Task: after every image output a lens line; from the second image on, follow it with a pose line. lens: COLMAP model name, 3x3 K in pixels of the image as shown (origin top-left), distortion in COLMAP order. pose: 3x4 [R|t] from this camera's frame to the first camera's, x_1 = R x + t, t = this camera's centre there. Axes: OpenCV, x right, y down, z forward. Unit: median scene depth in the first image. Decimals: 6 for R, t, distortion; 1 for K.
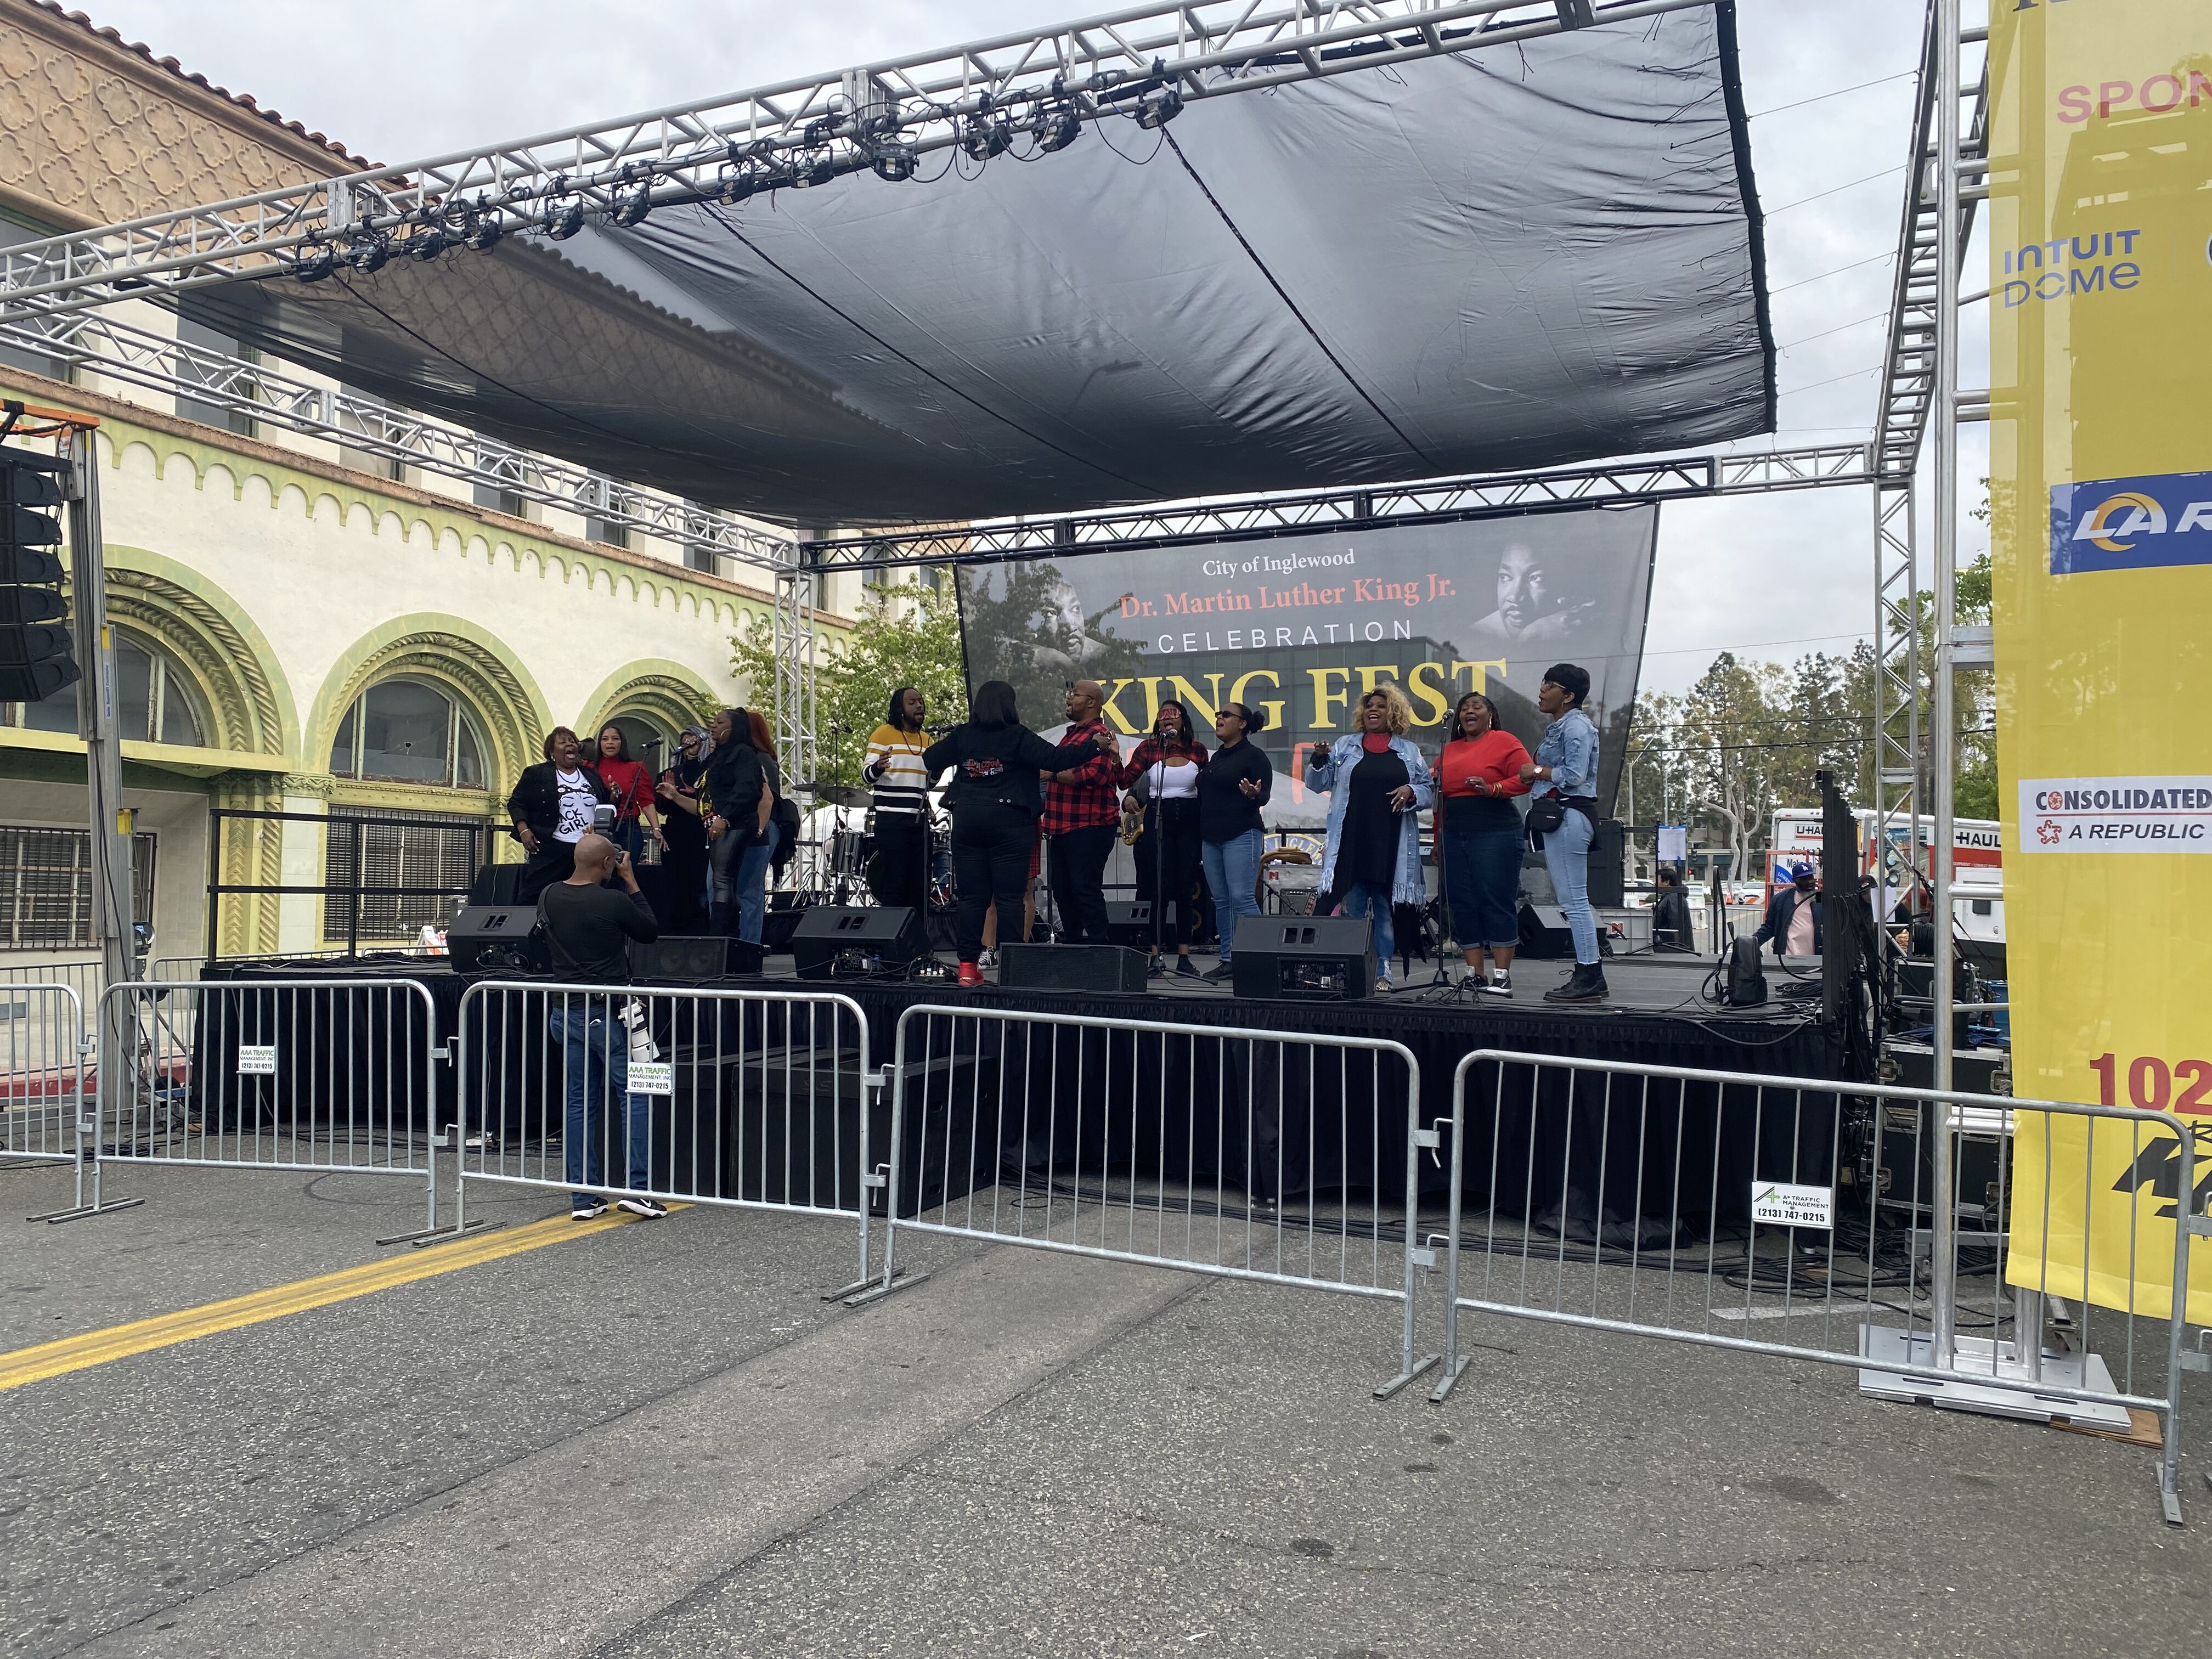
lens RADIAL K [[1666.9, 0, 1104.7], [0, 1666.9, 827.0], [0, 0, 1]] dist [0.005797, 0.005953]
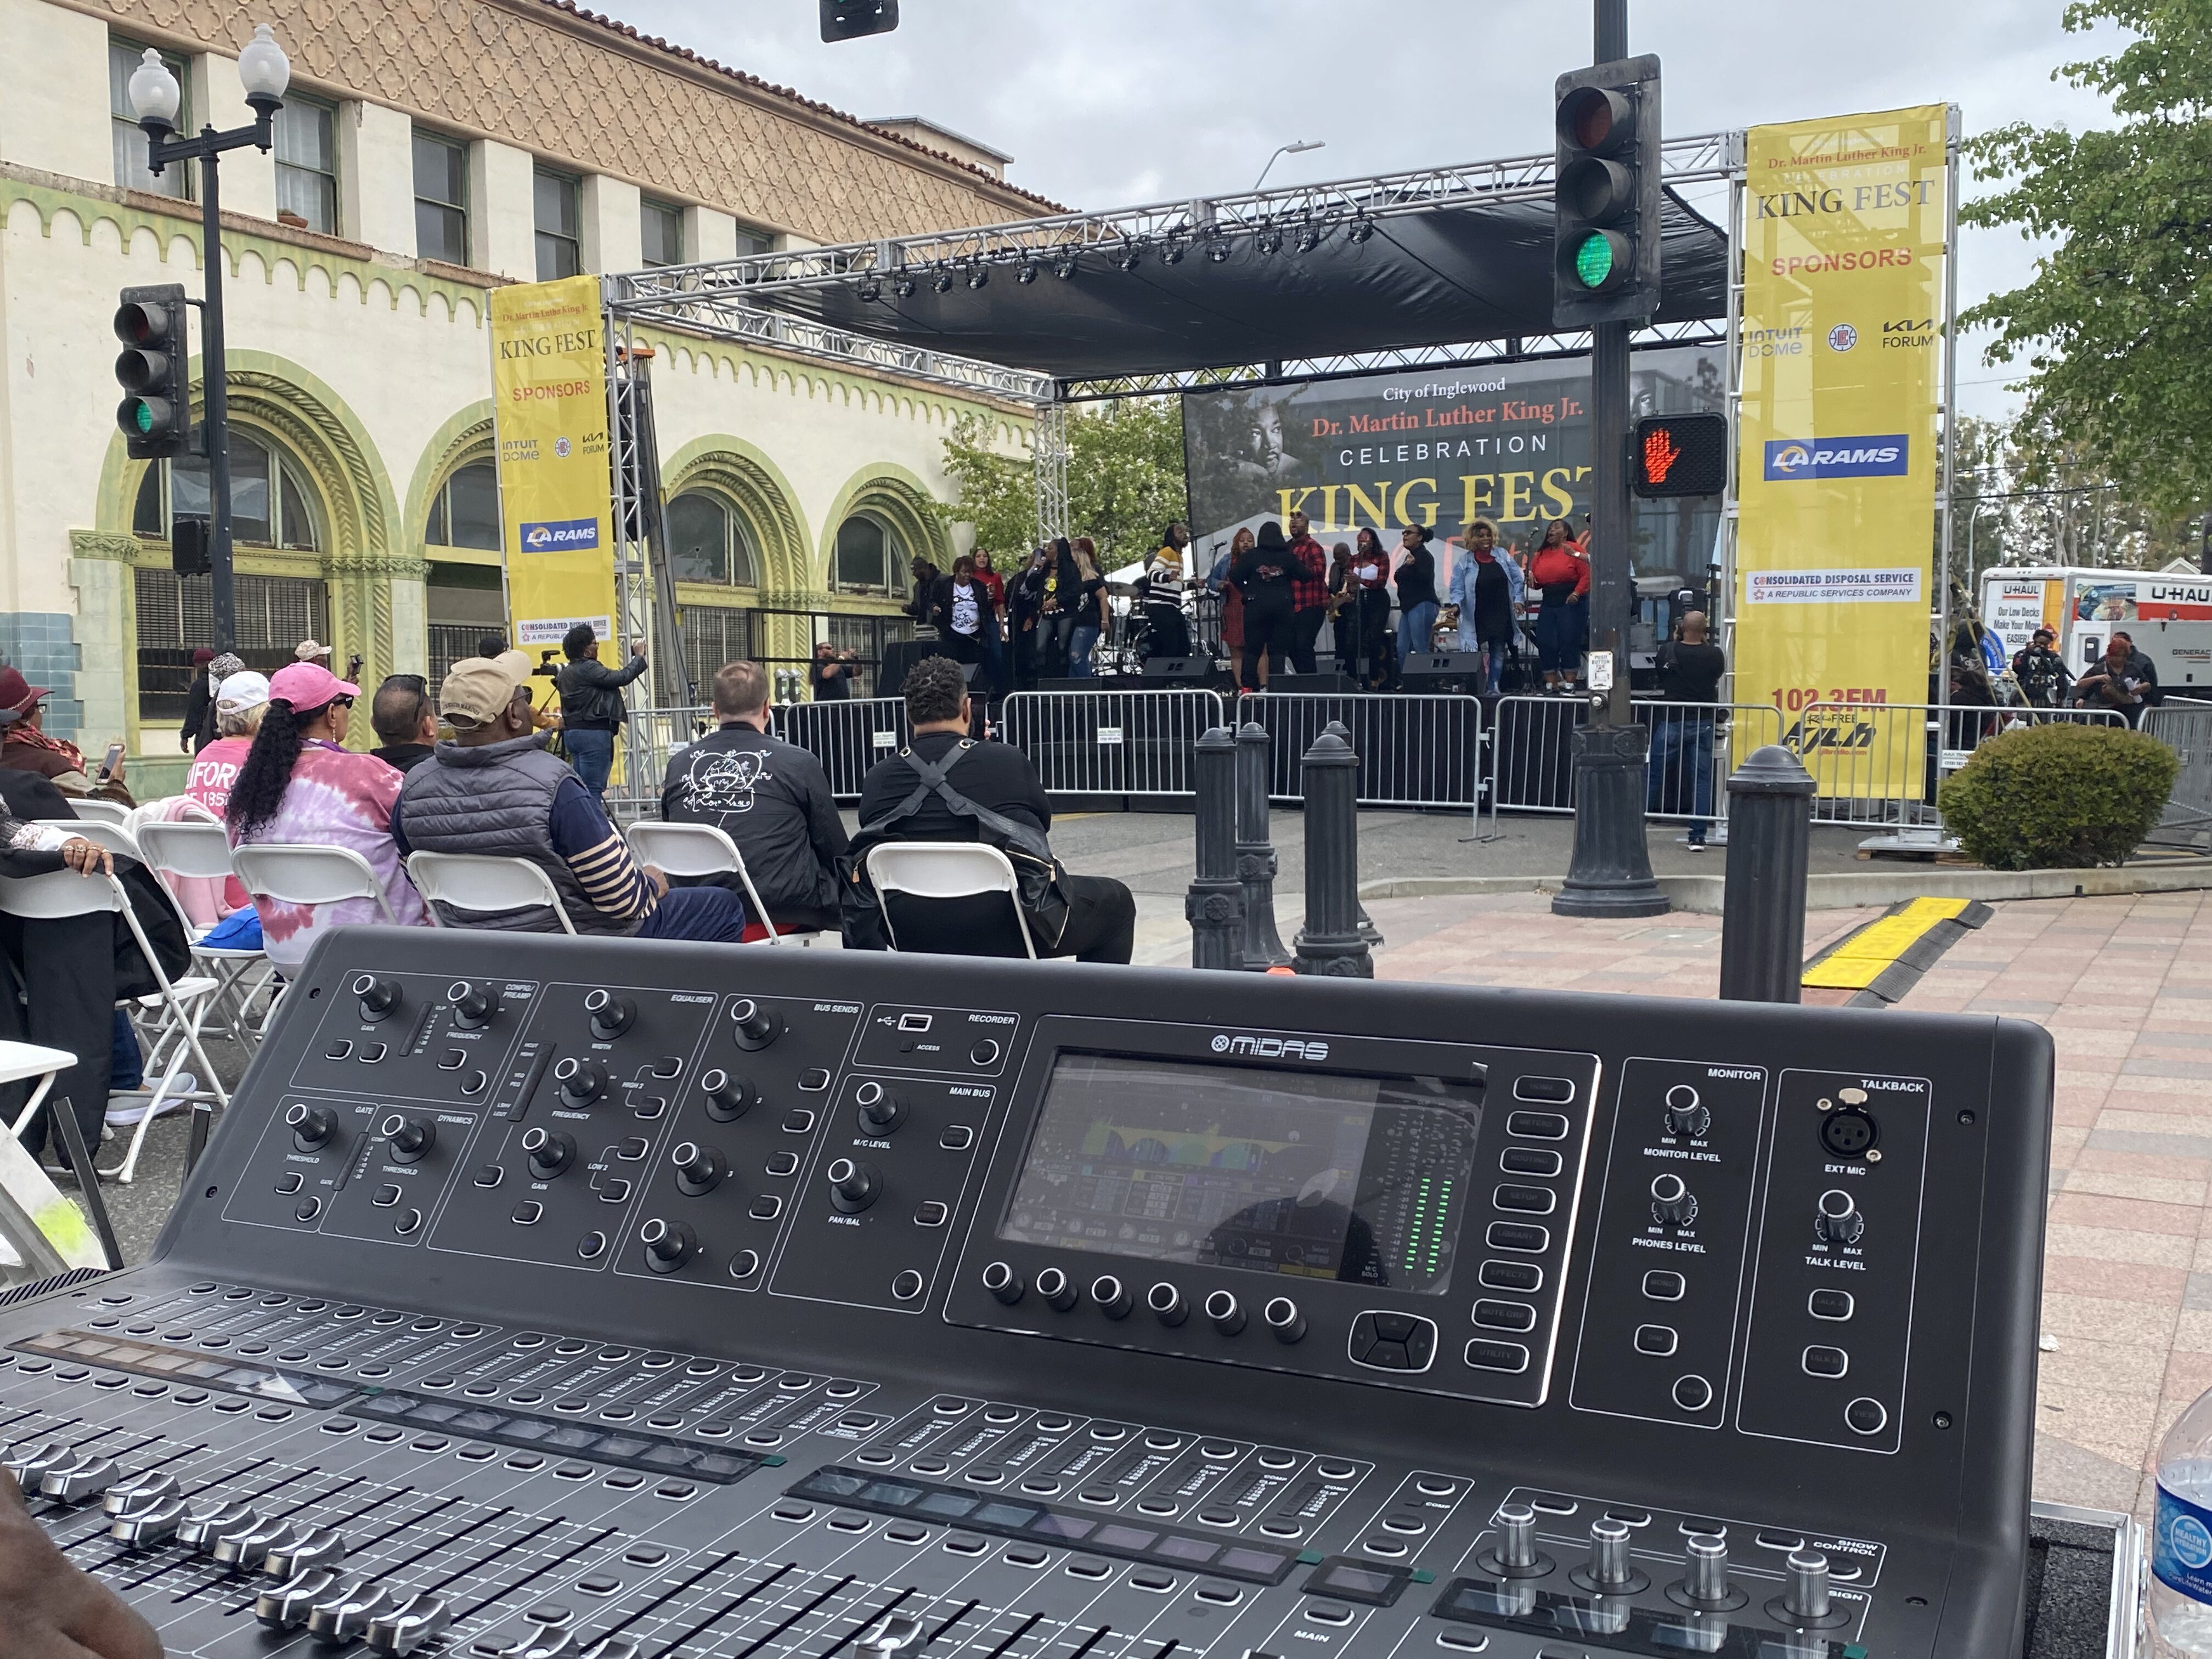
lens RADIAL K [[2168.4, 0, 1100.3], [0, 2168.4, 836.0], [0, 0, 1]] dist [0.058183, 0.000000]
pose [[0.997003, -0.016622, -0.075553, -0.027820], [0.024306, 0.994491, 0.101961, 0.001190], [0.073442, -0.103492, 0.991915, -0.510527]]
